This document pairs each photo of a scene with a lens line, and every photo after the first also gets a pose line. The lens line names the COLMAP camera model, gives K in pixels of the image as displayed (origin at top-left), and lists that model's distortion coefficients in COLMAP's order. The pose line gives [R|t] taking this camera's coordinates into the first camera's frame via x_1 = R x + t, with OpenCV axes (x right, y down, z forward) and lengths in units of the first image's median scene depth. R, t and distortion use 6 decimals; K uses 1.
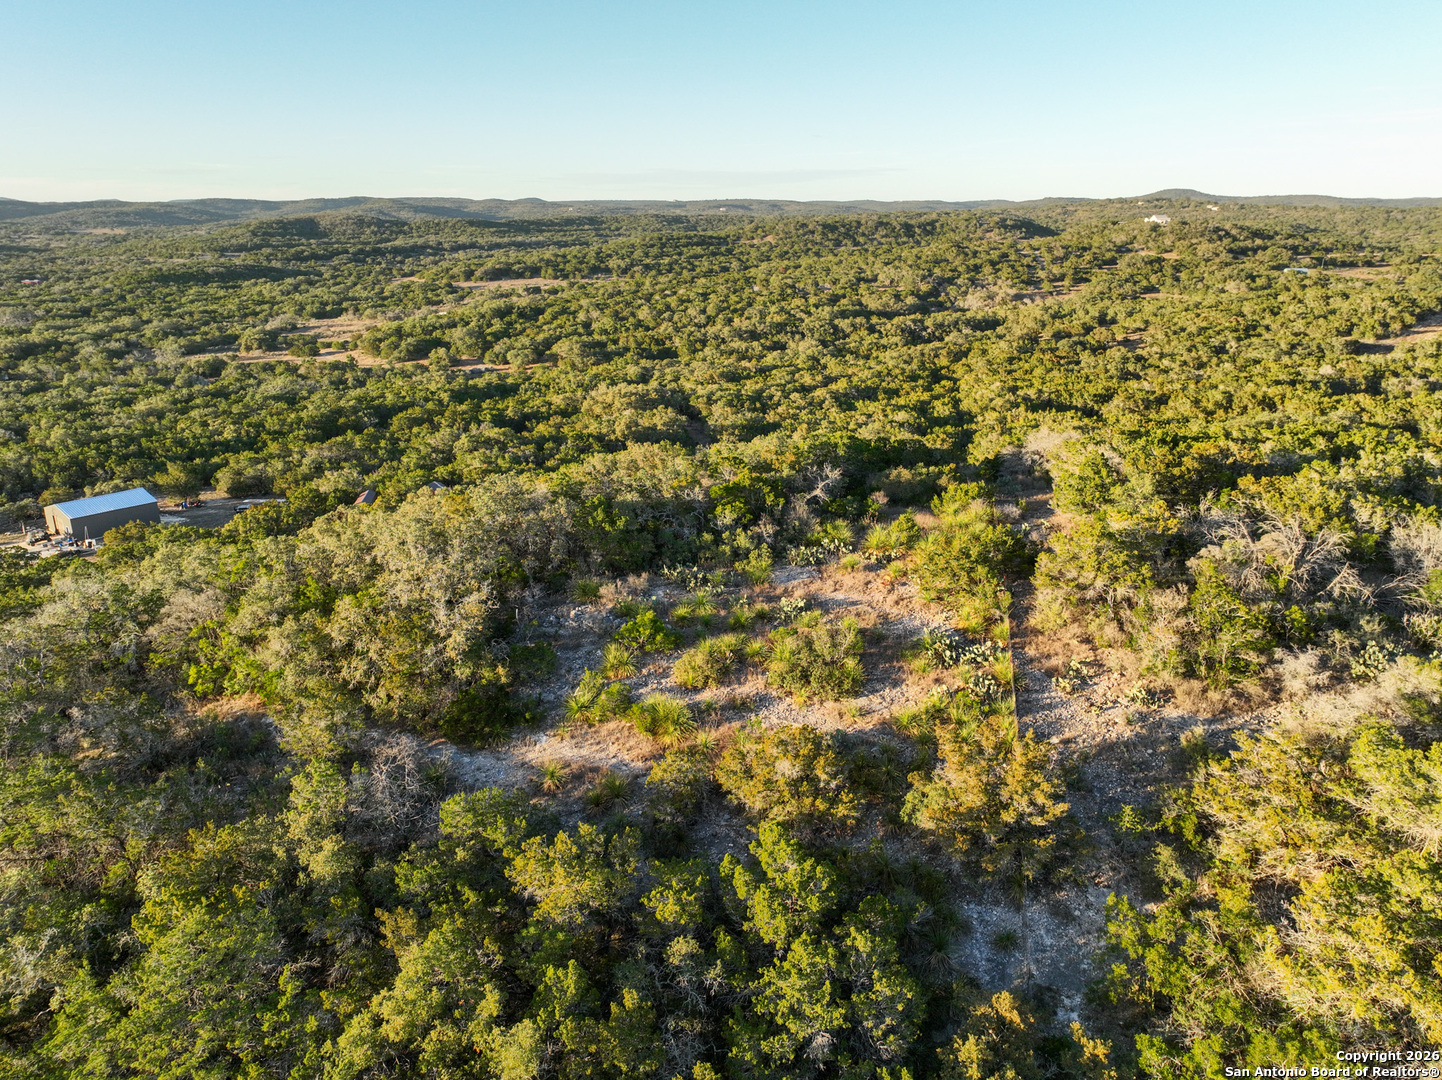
lens RADIAL K [[1012.3, 0, 722.0], [0, 1012.3, 537.5], [0, 0, 1]] dist [-0.007629, 0.026179]
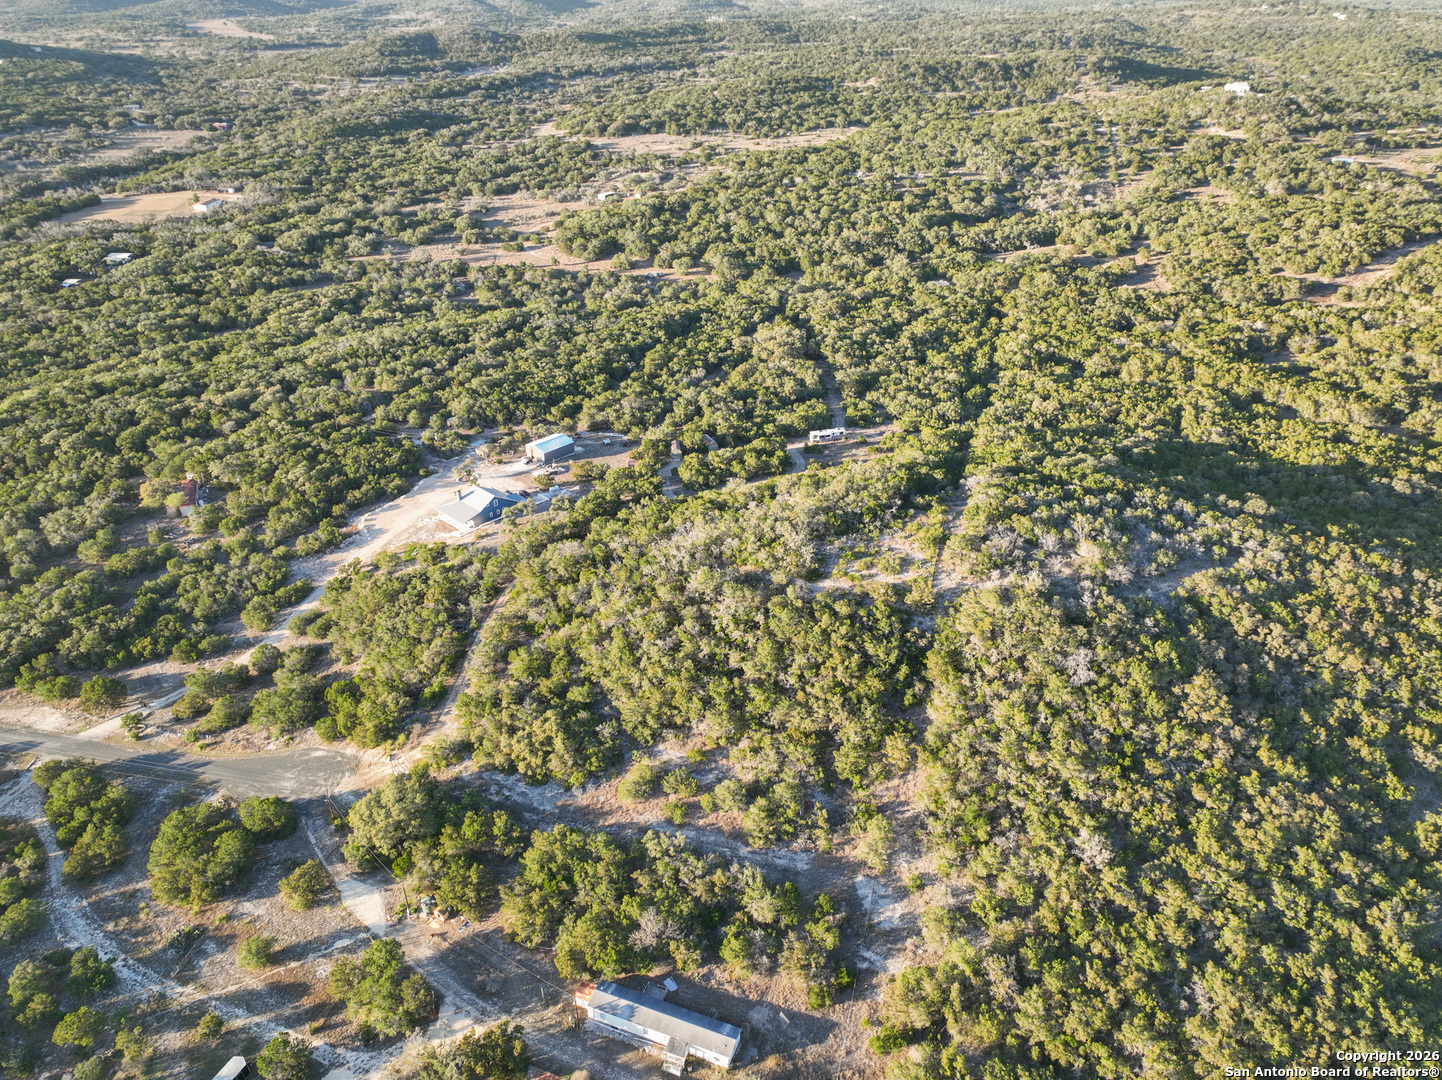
lens RADIAL K [[1012.3, 0, 725.6], [0, 1012.3, 539.3], [0, 0, 1]] dist [-0.007629, 0.026179]
pose [[0.996786, 0.041035, -0.068807, -0.032714], [-0.026214, 0.978643, 0.203891, -0.089223], [0.075704, -0.201432, 0.976573, -0.340762]]
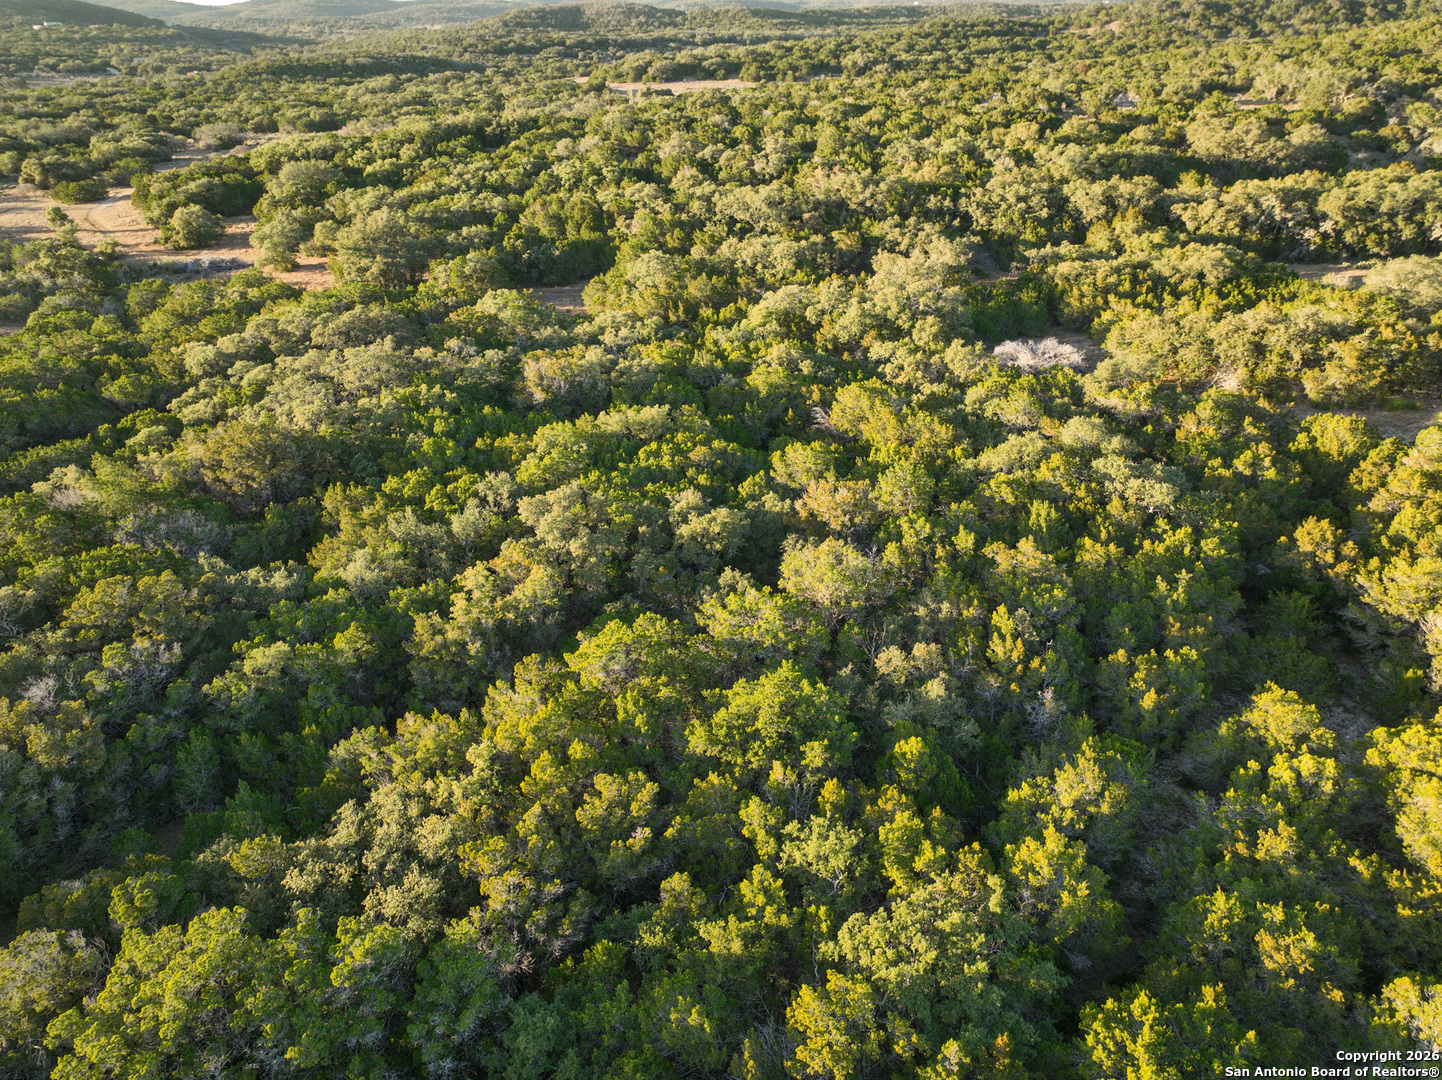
lens RADIAL K [[1012.3, 0, 722.8], [0, 1012.3, 538.3], [0, 0, 1]] dist [-0.007629, 0.026179]
pose [[0.943112, 0.153341, -0.295003, 0.123473], [-0.102519, 0.978180, 0.180704, -0.137272], [0.316275, -0.140181, 0.938253, 0.567676]]
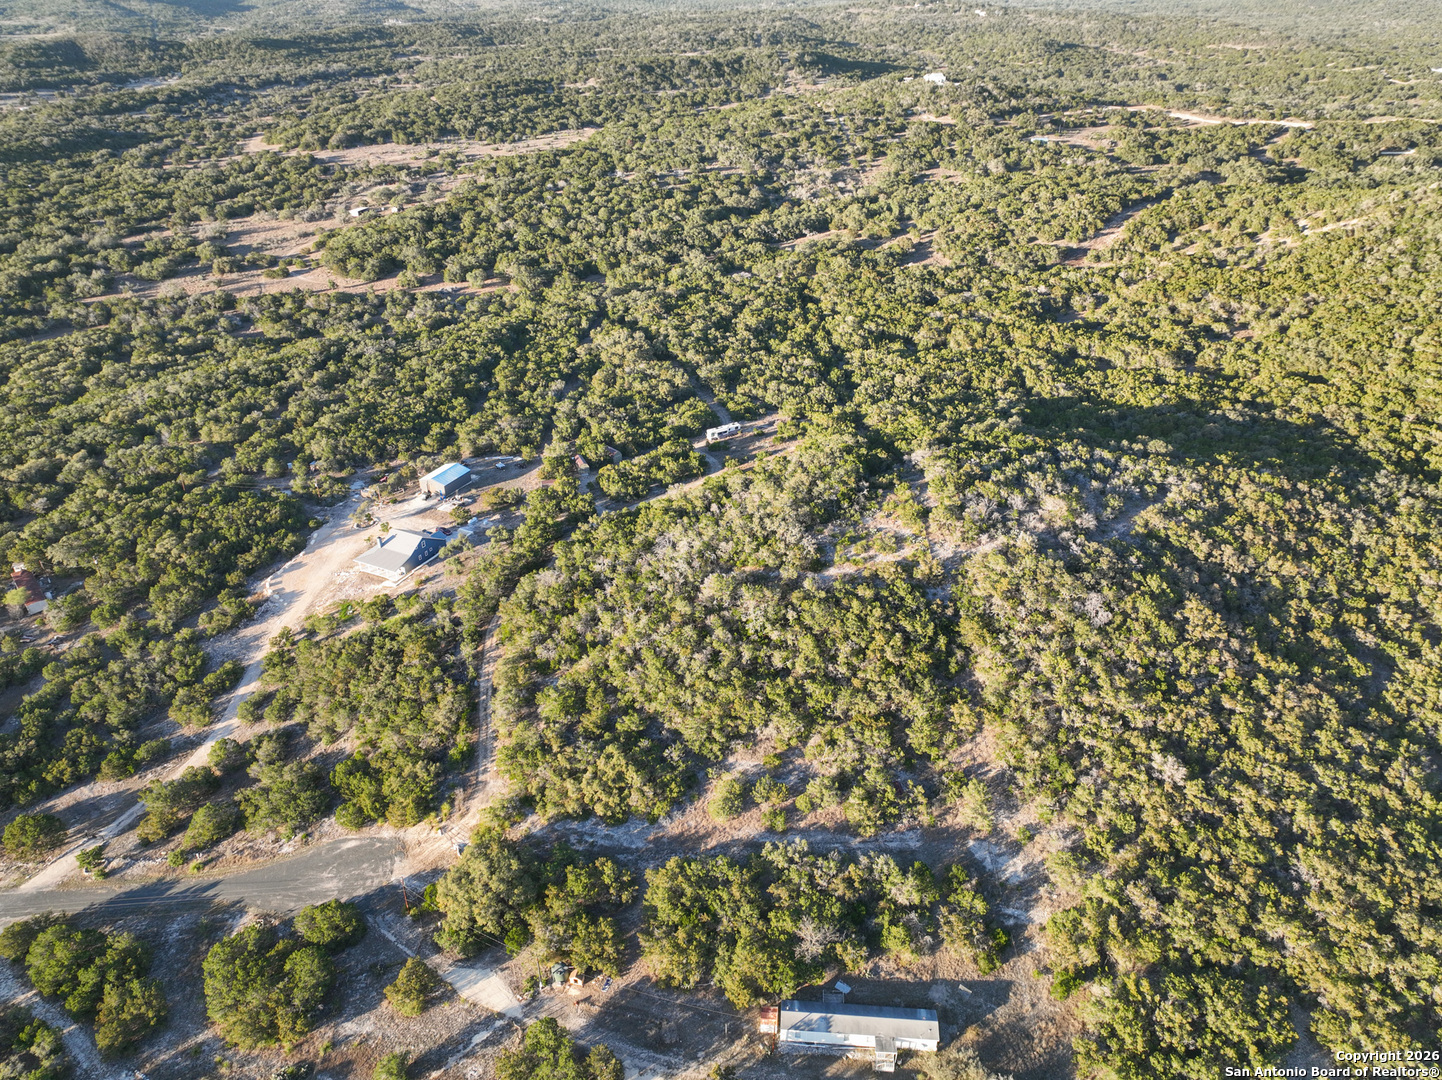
lens RADIAL K [[1012.3, 0, 723.6], [0, 1012.3, 535.9], [0, 0, 1]] dist [-0.007629, 0.026179]
pose [[0.977381, -0.104350, 0.183948, -0.149315], [0.065540, 0.976425, 0.205666, -0.092720], [-0.201073, -0.188958, 0.961179, -0.329774]]
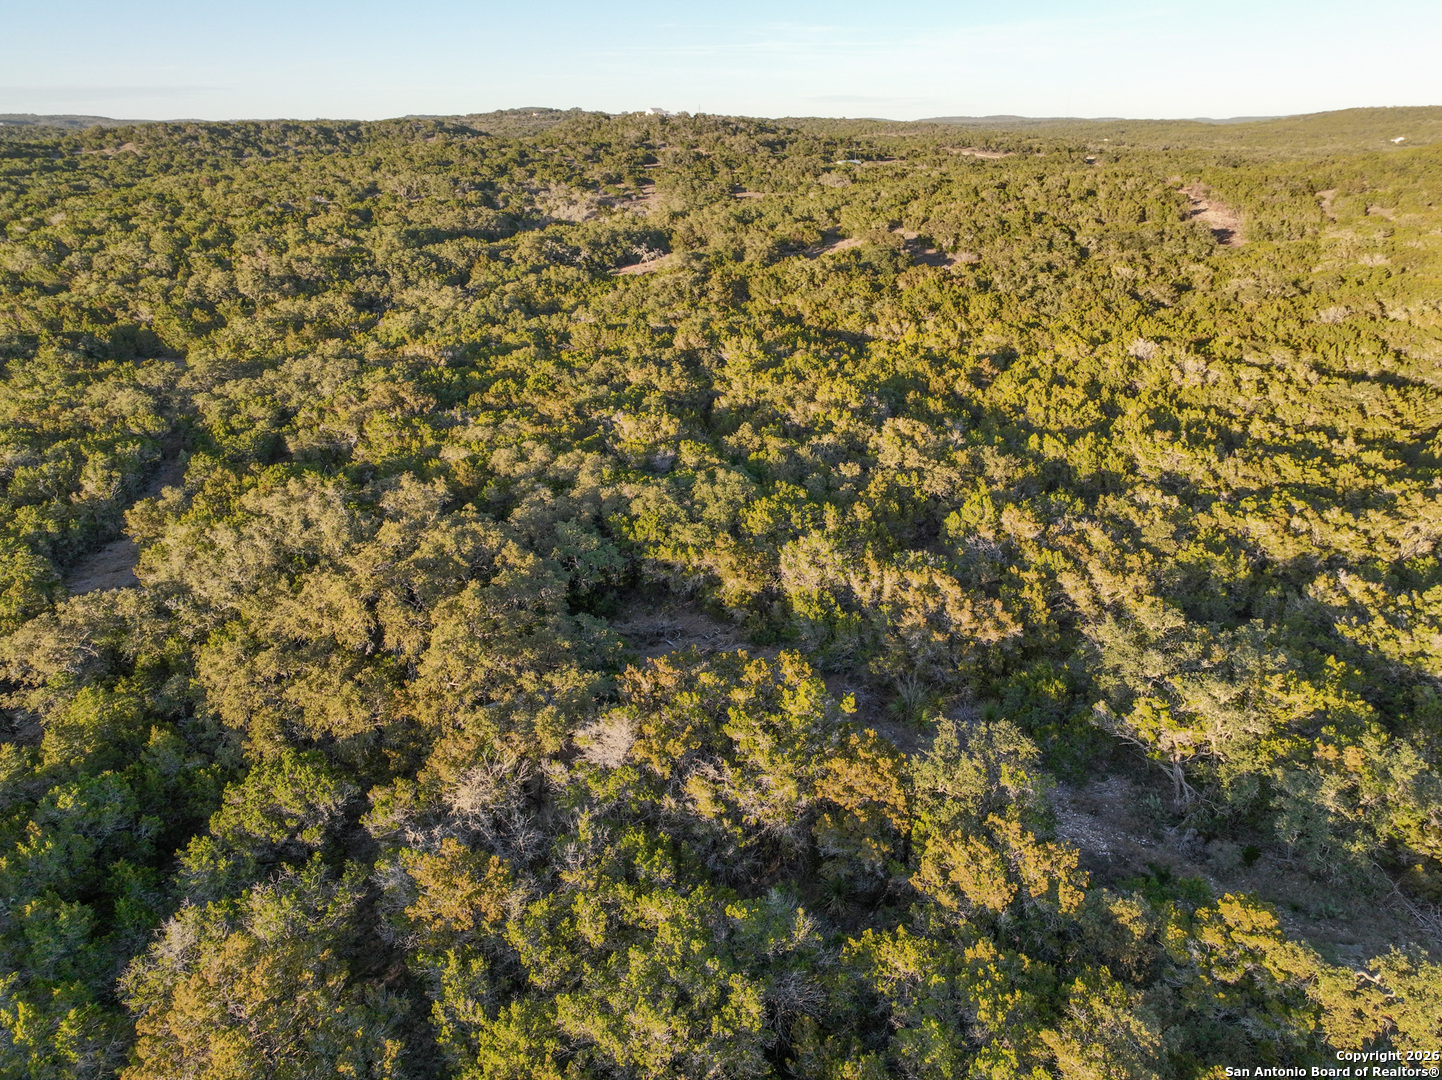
lens RADIAL K [[1012.3, 0, 719.0], [0, 1012.3, 546.0], [0, 0, 1]] dist [-0.007629, 0.026179]
pose [[0.830394, -0.215715, 0.513725, -0.083302], [0.177546, 0.976395, 0.123003, -0.090530], [-0.528133, -0.010931, 0.849092, 0.423336]]
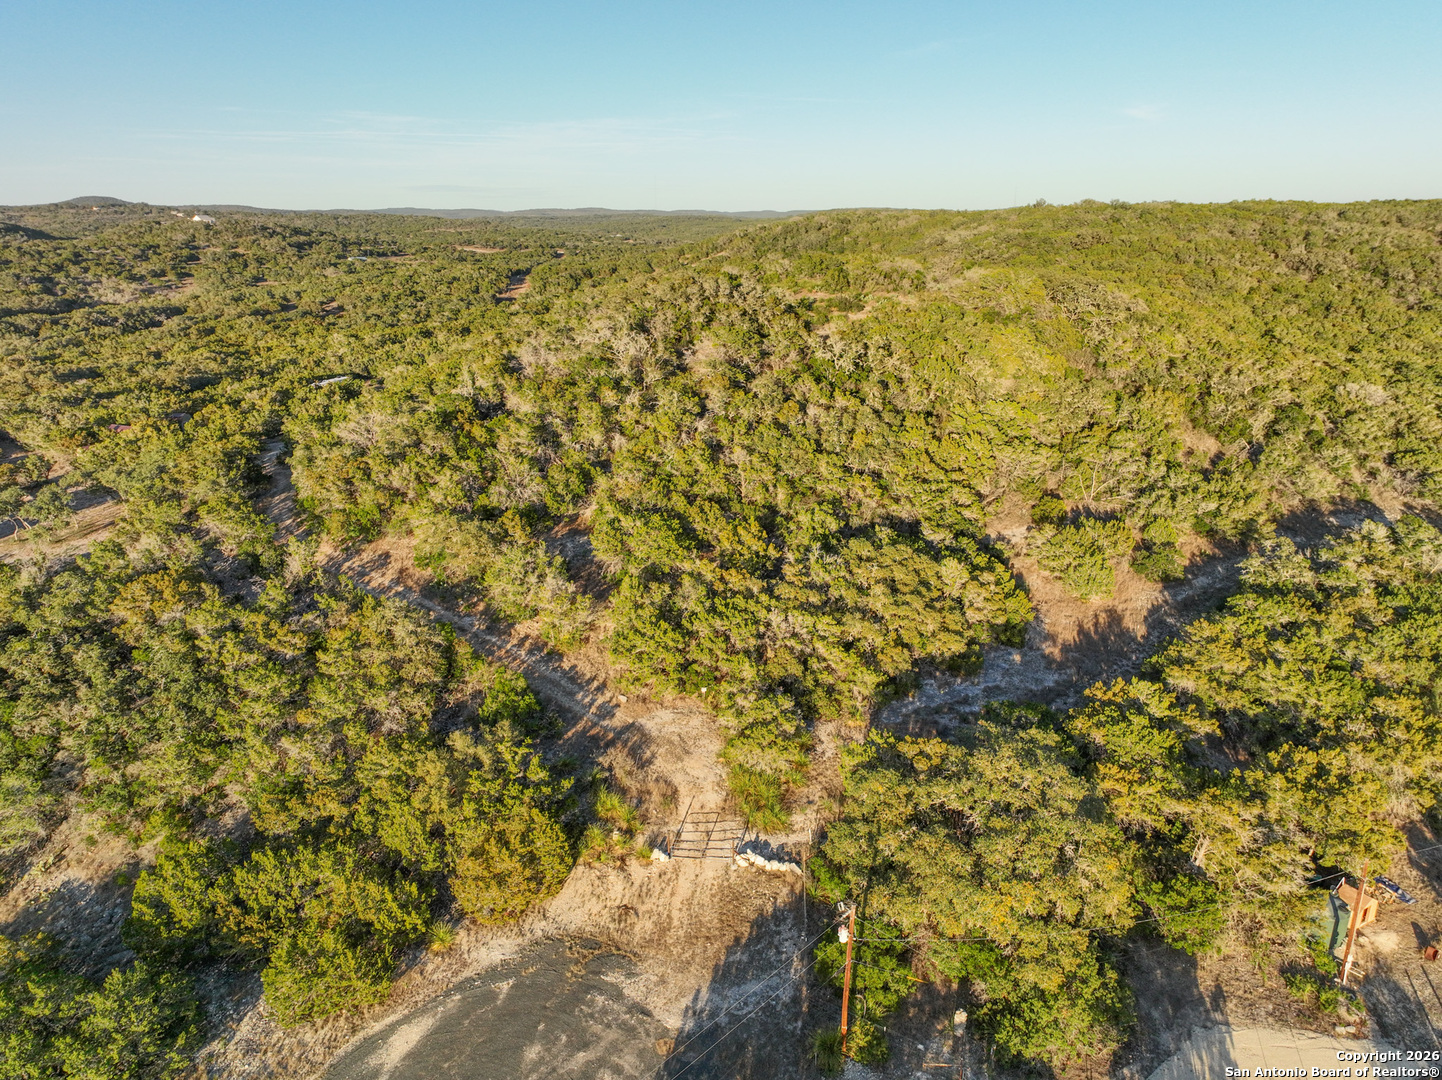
lens RADIAL K [[1012.3, 0, 721.6], [0, 1012.3, 538.5], [0, 0, 1]] dist [-0.007629, 0.026179]
pose [[0.580867, -0.247352, 0.775506, -0.278159], [0.254393, 0.960155, 0.115702, 0.036848], [-0.773225, 0.130076, 0.620647, -0.053248]]
